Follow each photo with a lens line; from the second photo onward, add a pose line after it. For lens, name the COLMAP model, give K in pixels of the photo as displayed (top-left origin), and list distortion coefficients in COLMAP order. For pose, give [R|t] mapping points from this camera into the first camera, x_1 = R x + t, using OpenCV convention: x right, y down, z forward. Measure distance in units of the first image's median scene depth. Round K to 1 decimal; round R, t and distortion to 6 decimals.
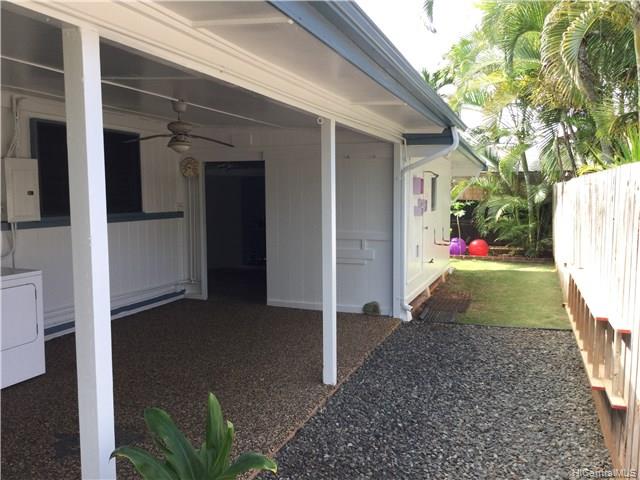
lens RADIAL K [[575.4, 0, 322.6], [0, 575.4, 242.2], [0, 0, 1]] dist [0.147991, -0.303177]
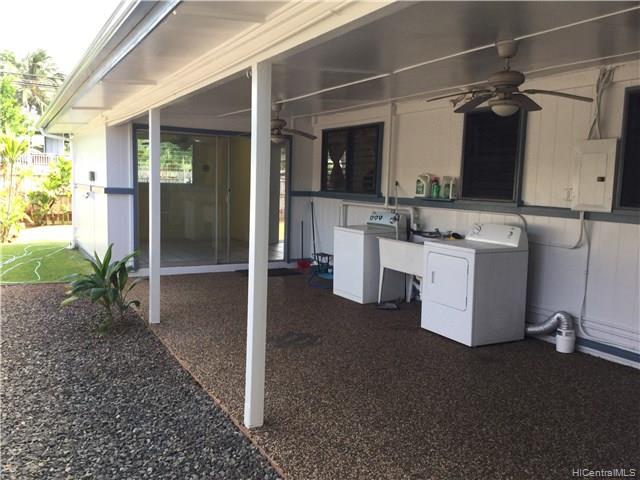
lens RADIAL K [[575.4, 0, 322.6], [0, 575.4, 242.2], [0, 0, 1]] dist [0.147991, -0.303177]
pose [[-0.671727, 0.064954, -0.737945, 0.411989], [-0.090937, 0.981385, 0.169159, -0.100990], [0.735196, 0.180735, -0.653316, 1.274593]]
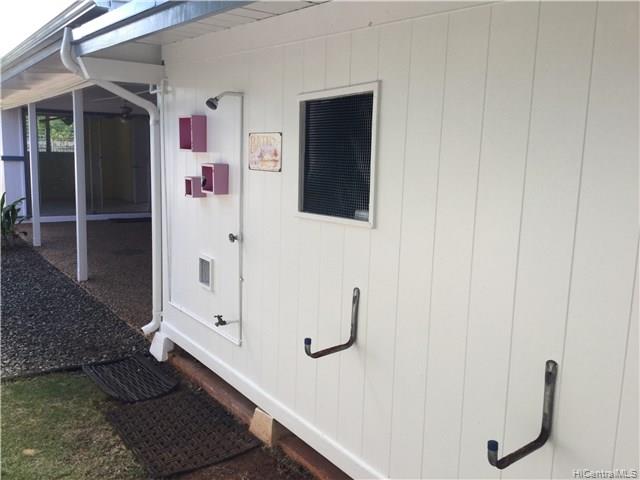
lens RADIAL K [[570.4, 0, 309.5], [0, 570.4, 239.8], [0, 0, 1]] dist [0.150914, -0.281466]
pose [[-0.584390, 0.114733, -0.803321, 0.713571], [-0.094649, 0.973560, 0.207901, -0.174474], [0.805934, 0.197529, -0.558080, 1.927688]]
